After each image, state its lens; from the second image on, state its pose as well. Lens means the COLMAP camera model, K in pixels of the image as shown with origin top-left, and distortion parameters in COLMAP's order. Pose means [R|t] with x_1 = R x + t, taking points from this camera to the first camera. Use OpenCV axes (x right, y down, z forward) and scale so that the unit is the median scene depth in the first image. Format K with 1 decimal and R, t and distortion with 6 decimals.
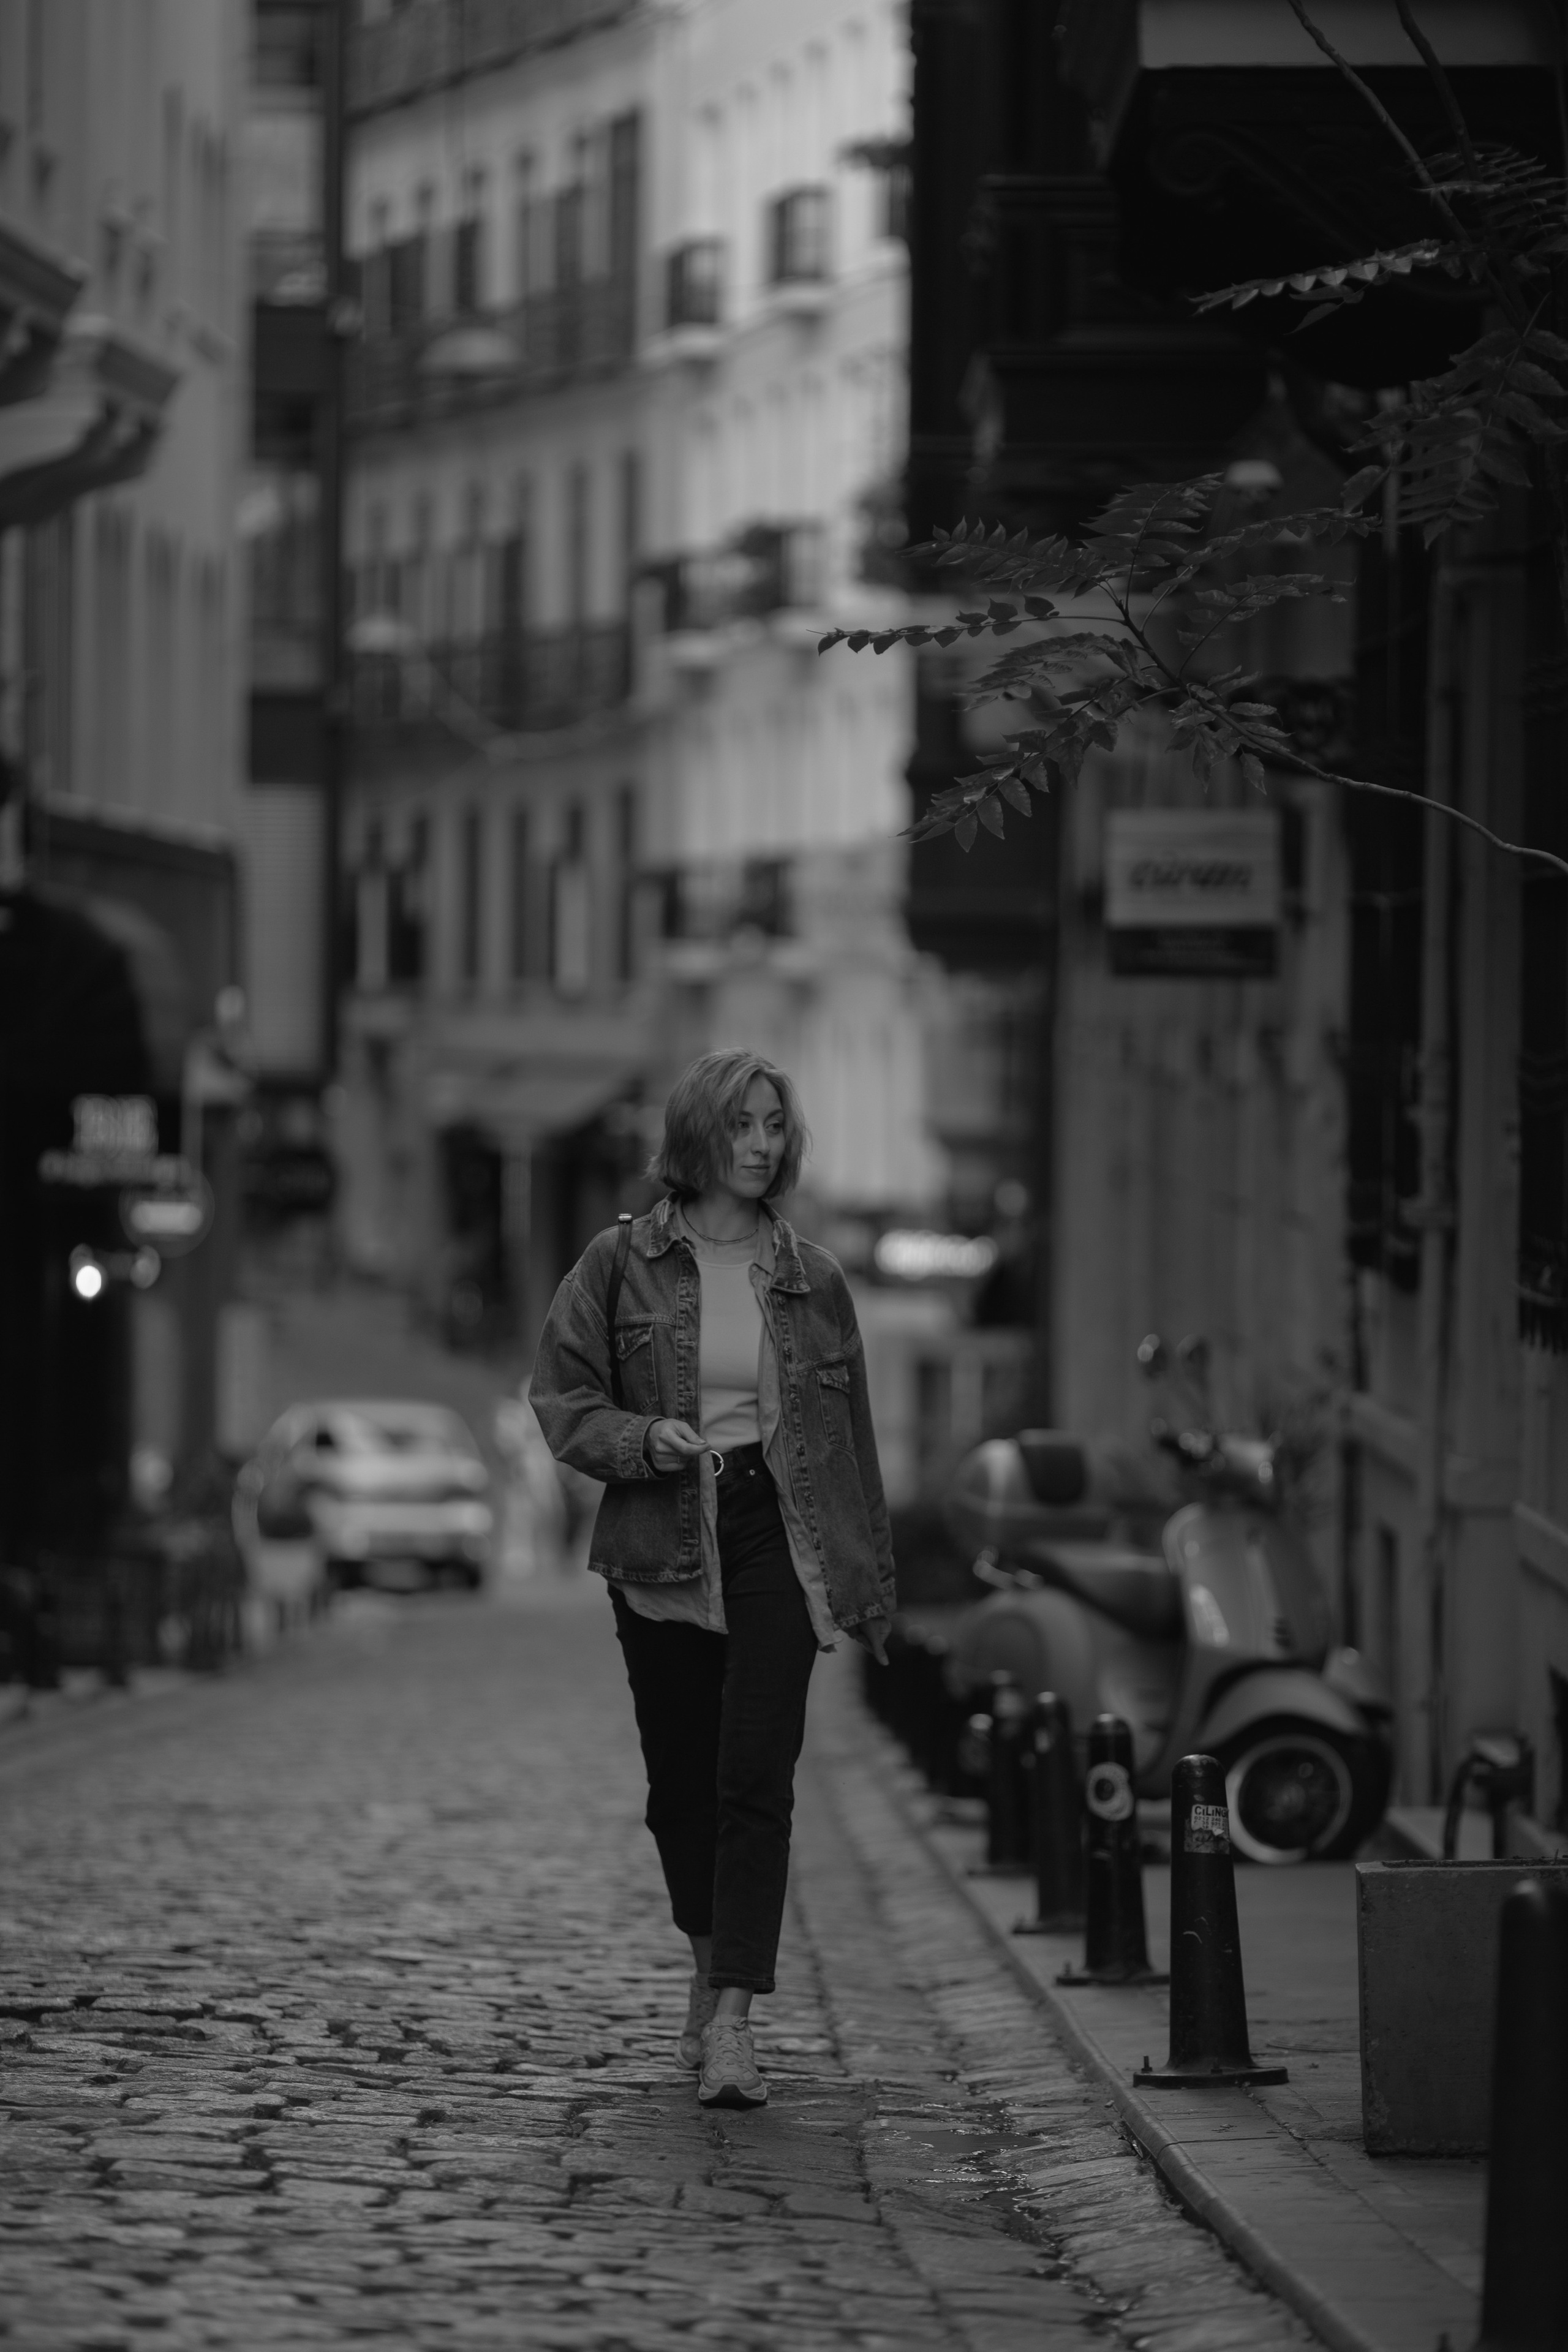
lens RADIAL K [[8786.8, 0, 785.3], [0, 8786.8, 1177.3], [0, 0, 1]] dist [0.454318, 0.000000]
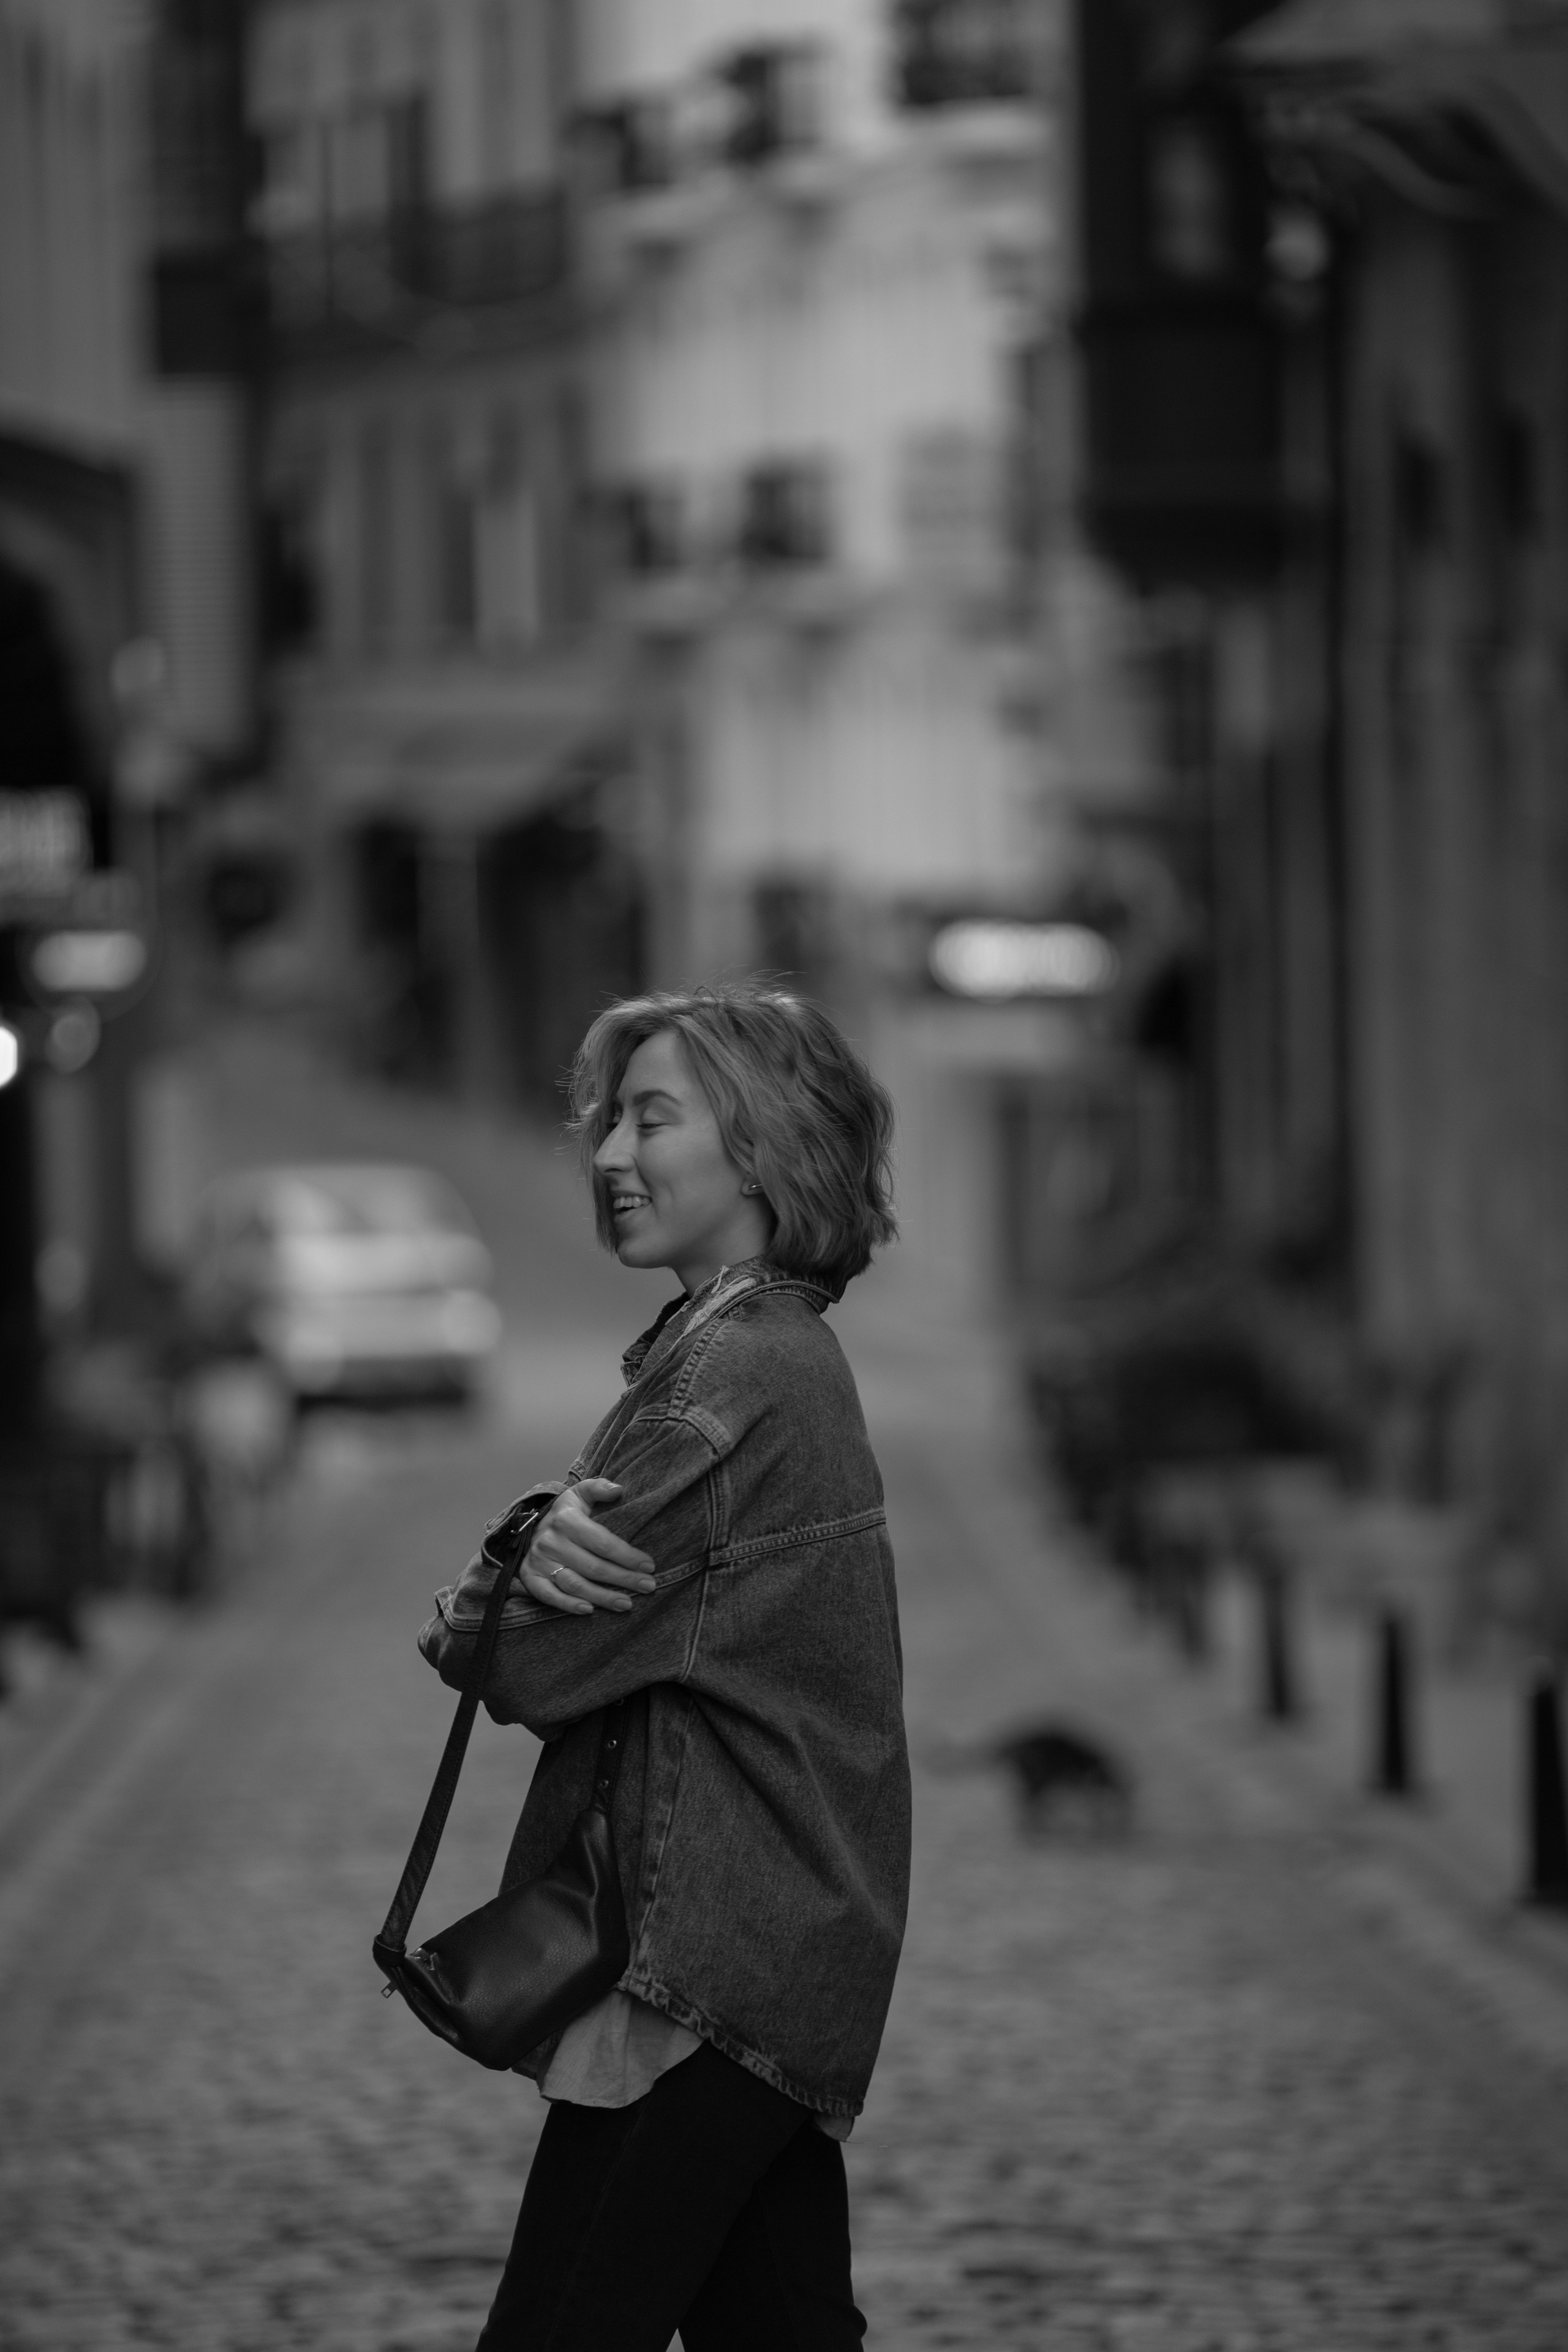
lens RADIAL K [[8786.8, 0, 782.4], [0, 8786.8, 1175.6], [0, 0, 1]] dist [0.454318, 0.000000]
pose [[0.999028, -0.036808, 0.024241, -0.022445], [0.035881, 0.998648, 0.037611, -0.002137], [-0.025593, -0.036705, 0.998998, 0.193154]]
